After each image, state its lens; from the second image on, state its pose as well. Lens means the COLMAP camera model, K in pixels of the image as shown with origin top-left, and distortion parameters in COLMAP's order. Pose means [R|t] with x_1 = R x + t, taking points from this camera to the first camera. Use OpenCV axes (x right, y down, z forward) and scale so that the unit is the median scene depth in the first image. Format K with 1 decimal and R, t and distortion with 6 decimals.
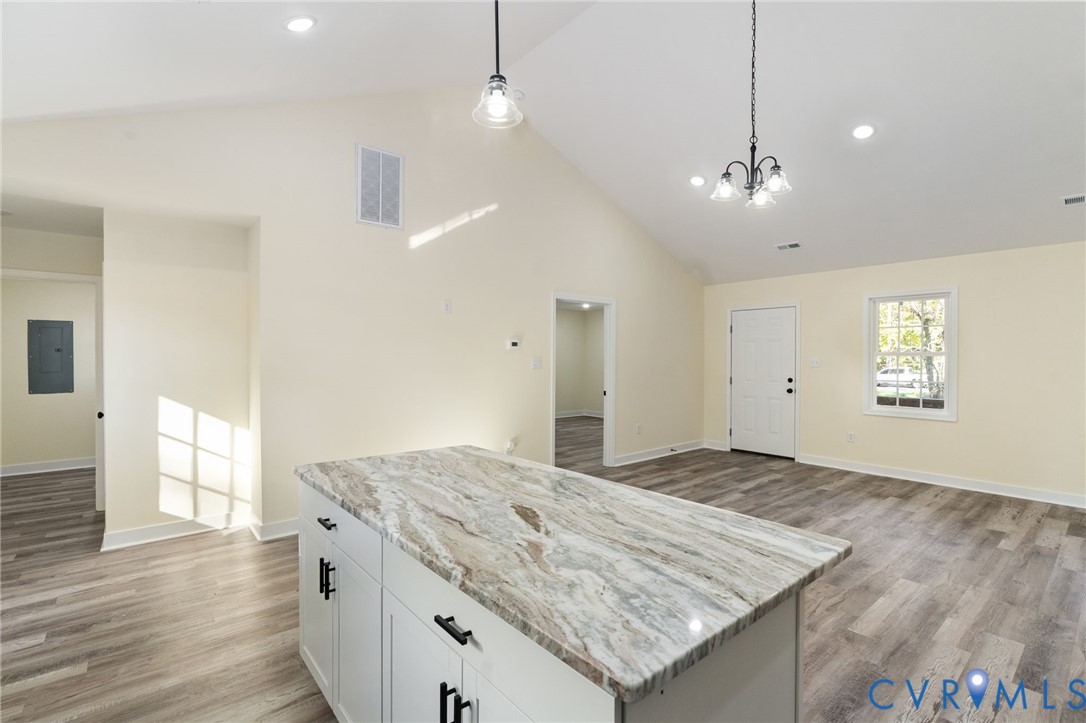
lens RADIAL K [[494.7, 0, 543.0], [0, 494.7, 361.5], [0, 0, 1]] dist [-0.001642, 0.000449]
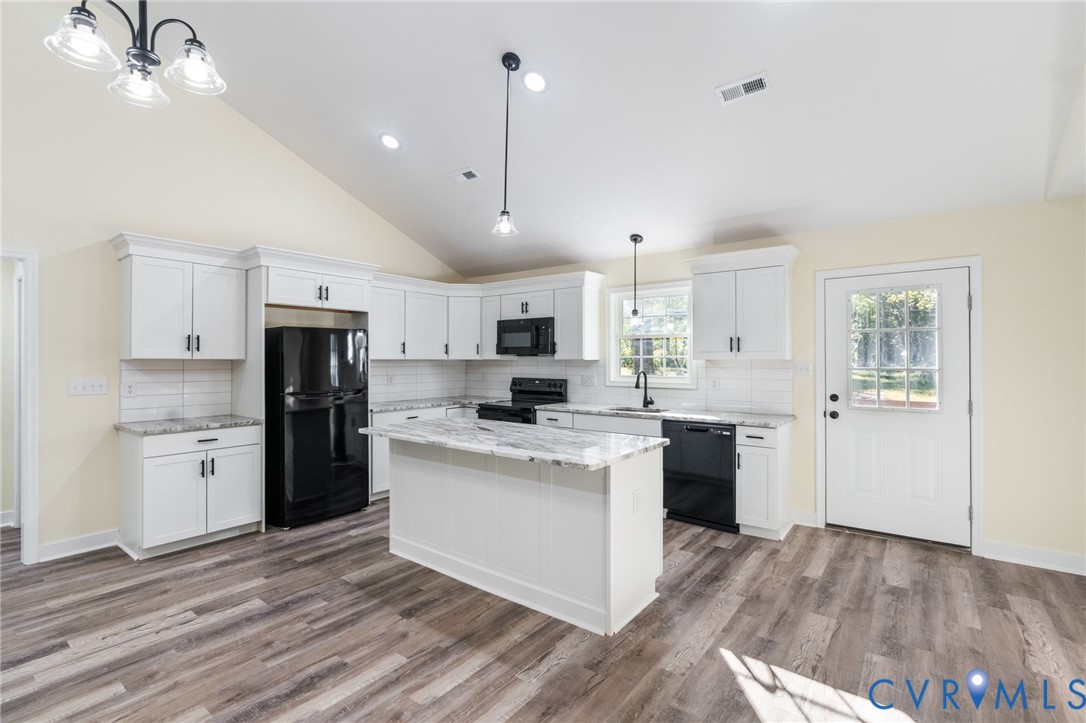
lens RADIAL K [[494.7, 0, 543.0], [0, 494.7, 361.5], [0, 0, 1]] dist [-0.001642, 0.000449]
pose [[-0.975713, -0.003963, -0.219015, 0.063540], [-0.005774, 0.999954, 0.007630, -0.012545], [0.218975, 0.008709, -0.975692, 1.083003]]
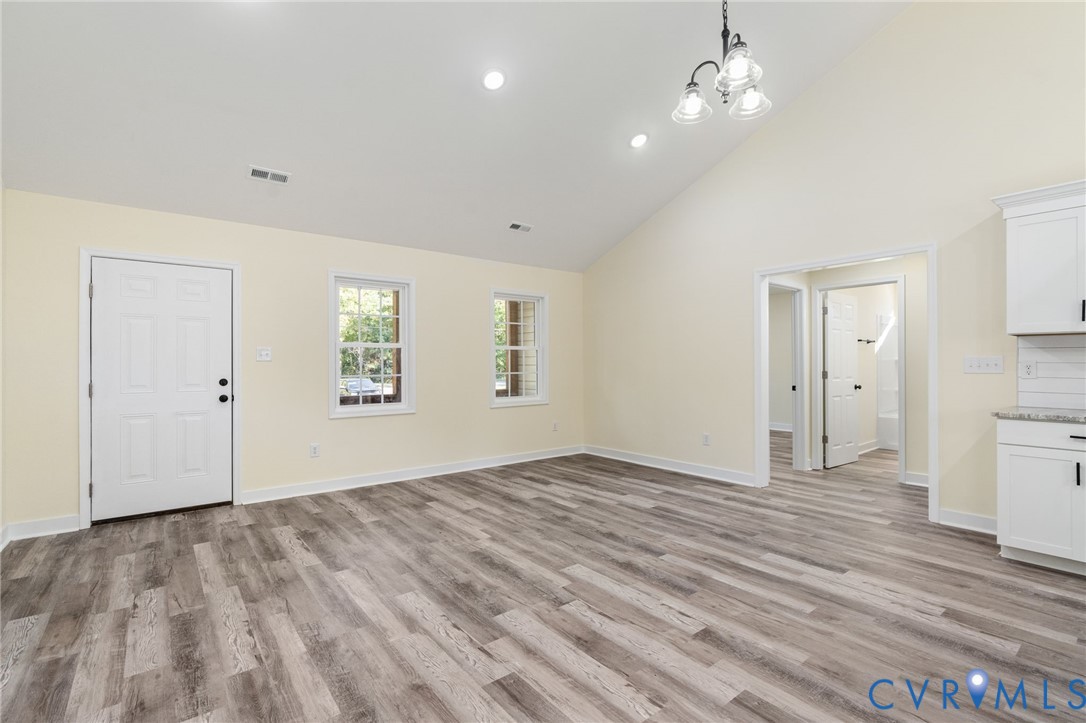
lens RADIAL K [[496.0, 0, 546.6], [0, 496.0, 363.8], [0, 0, 1]] dist [0.000387, 0.000860]
pose [[0.023158, -0.002504, 0.999729, -0.200901], [0.012561, 0.999919, 0.002214, 0.025672], [-0.999653, 0.012507, 0.023188, 0.819319]]
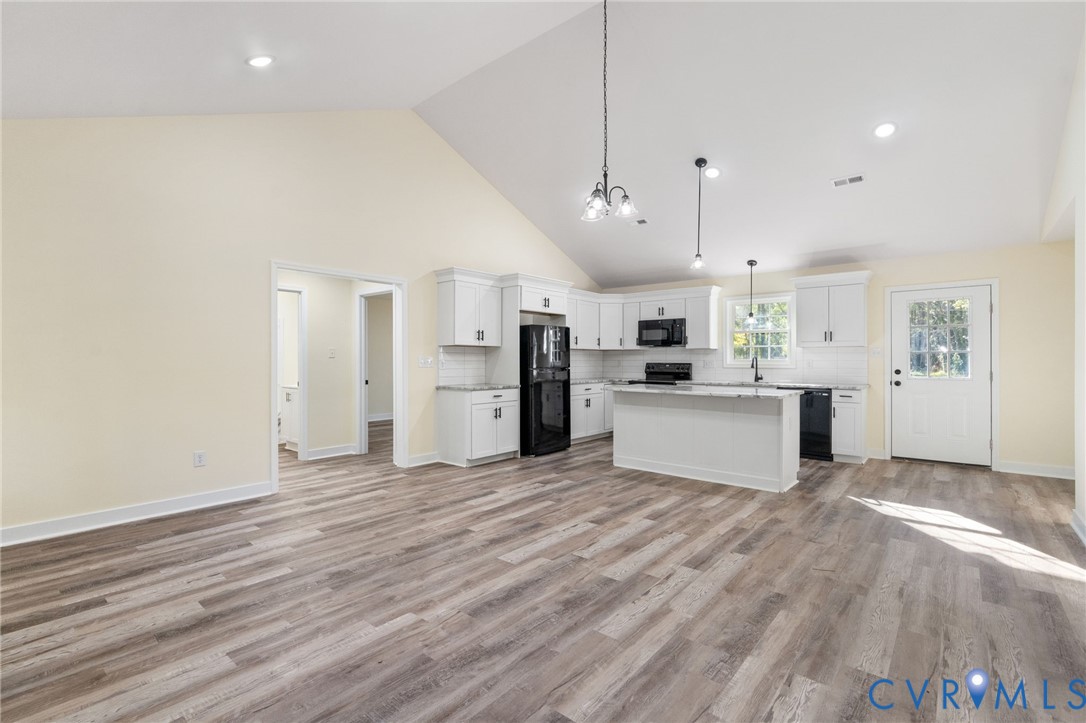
lens RADIAL K [[496.0, 0, 546.6], [0, 496.0, 363.8], [0, 0, 1]] dist [0.000387, 0.000860]
pose [[-0.983258, -0.003931, -0.182178, 0.529856], [-0.006103, 0.999917, 0.011363, 0.025821], [0.182118, 0.012284, -0.983200, 1.470302]]
